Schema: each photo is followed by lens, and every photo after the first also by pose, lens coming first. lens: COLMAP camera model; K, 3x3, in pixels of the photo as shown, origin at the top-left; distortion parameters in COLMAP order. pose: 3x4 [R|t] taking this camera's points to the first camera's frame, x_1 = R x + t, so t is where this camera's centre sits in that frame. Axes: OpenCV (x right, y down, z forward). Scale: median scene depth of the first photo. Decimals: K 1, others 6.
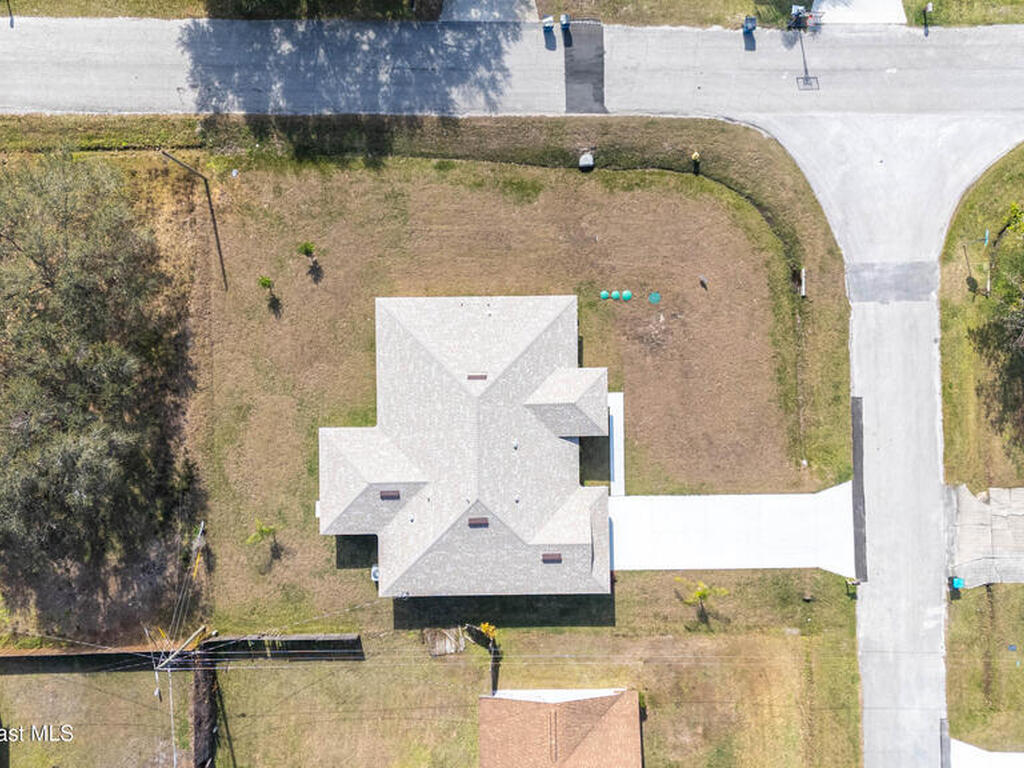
lens RADIAL K [[995.9, 0, 512.0], [0, 995.9, 384.0], [0, 0, 1]] dist [0.137672, -0.290310]
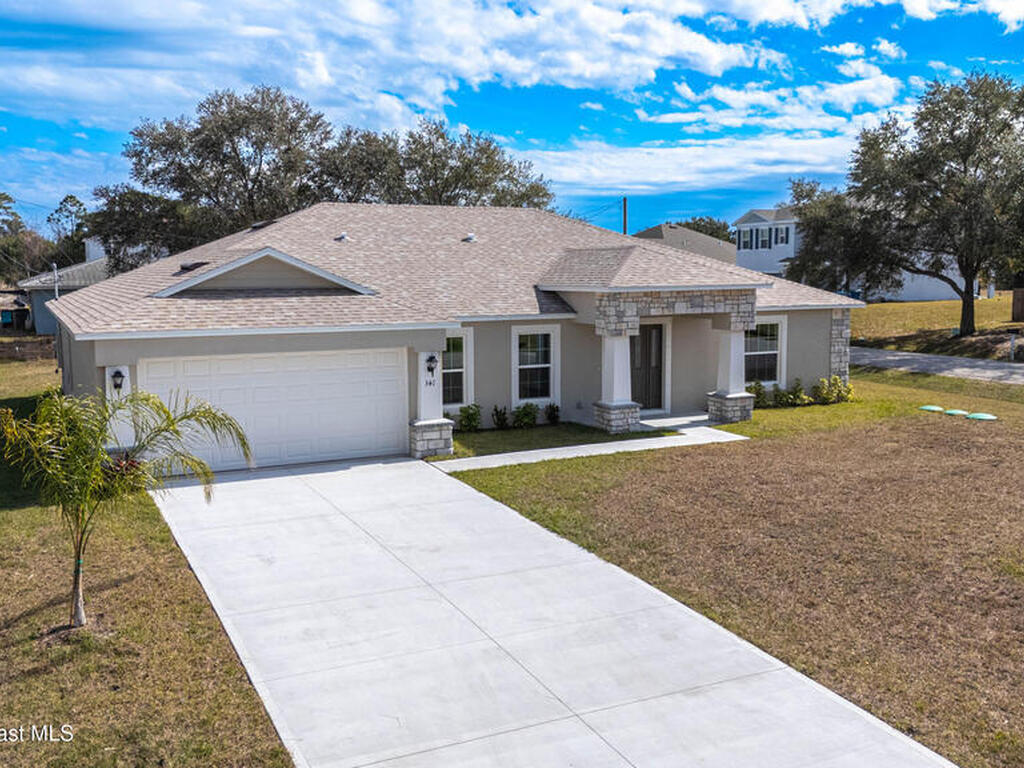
lens RADIAL K [[995.9, 0, 512.0], [0, 995.9, 384.0], [0, 0, 1]] dist [0.137672, -0.290310]
pose [[0.431773, 0.106866, -0.895629, 0.395387], [-0.901982, 0.050372, -0.428825, 0.231147], [-0.000712, 0.992997, 0.118140, 1.041065]]
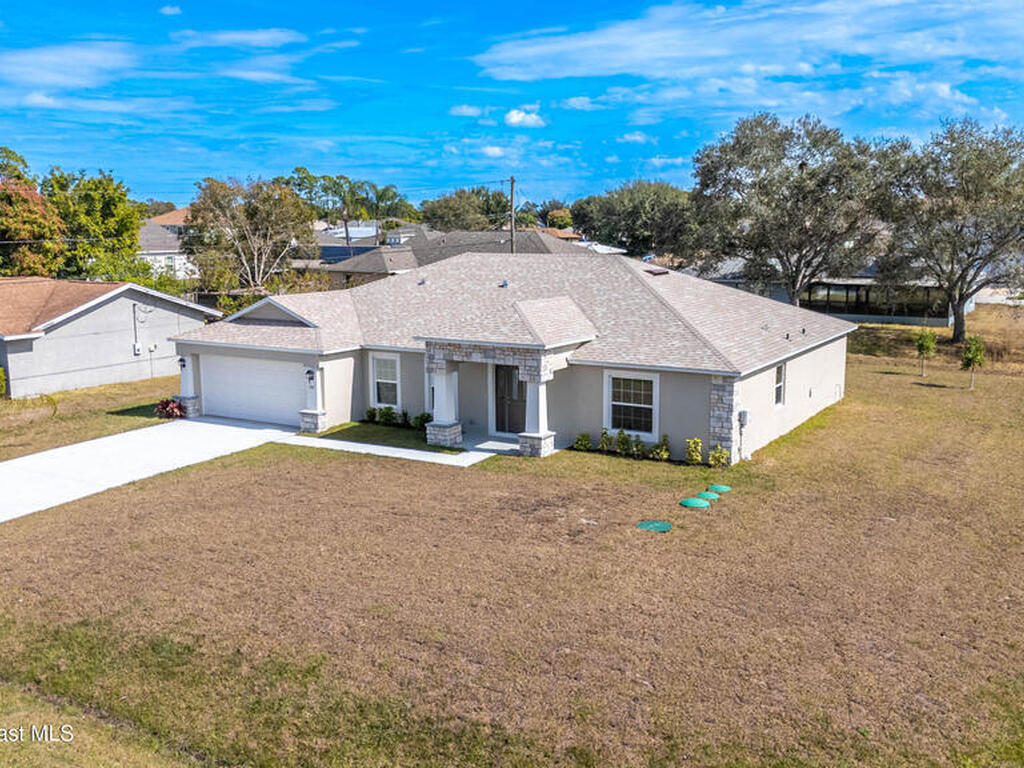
lens RADIAL K [[995.9, 0, 512.0], [0, 995.9, 384.0], [0, 0, 1]] dist [0.137672, -0.290310]
pose [[-0.524368, 0.140992, -0.839738, 0.472011], [-0.851491, -0.085290, 0.517387, -0.230385], [0.001326, 0.986330, 0.164776, 0.993393]]
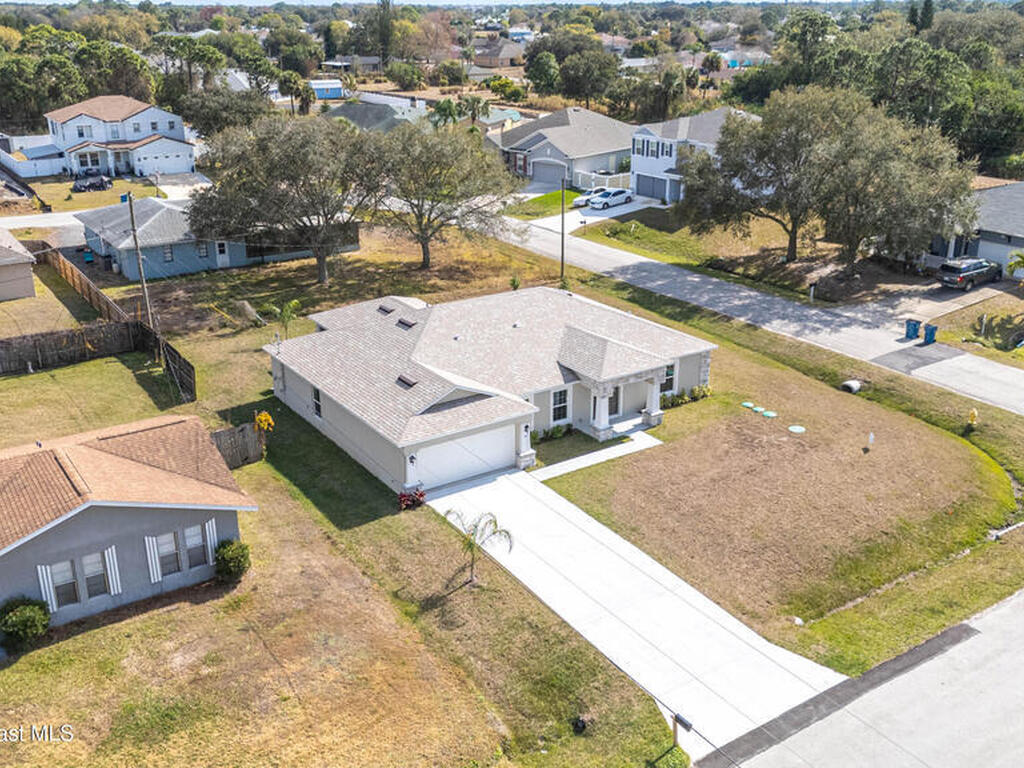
lens RADIAL K [[995.9, 0, 512.0], [0, 995.9, 384.0], [0, 0, 1]] dist [0.137672, -0.290310]
pose [[0.543735, 0.295310, -0.785585, 0.638041], [-0.839253, 0.188484, -0.510028, 0.479904], [-0.002547, 0.936625, 0.350325, 0.796117]]
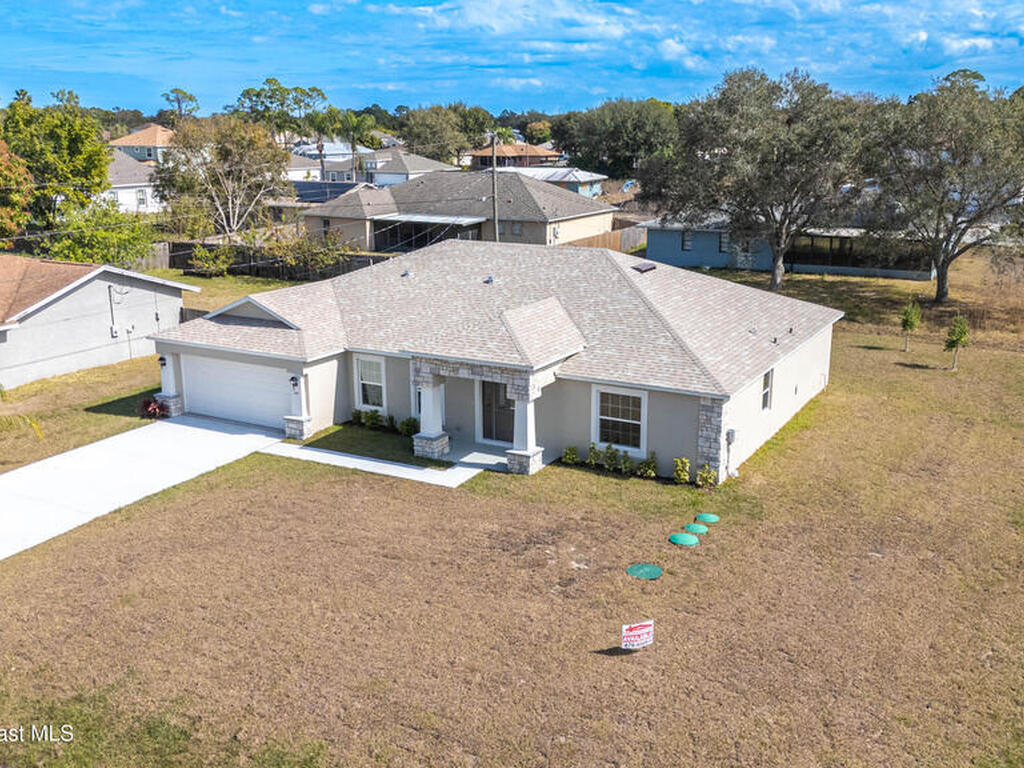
lens RADIAL K [[995.0, 0, 512.0], [0, 995.0, 384.0], [0, 0, 1]] dist [0.120151, -0.206188]
pose [[-0.505456, 0.221775, -0.833865, 0.461653], [-0.862850, -0.127354, 0.489154, -0.219567], [0.002286, 0.966746, 0.255730, 0.945997]]
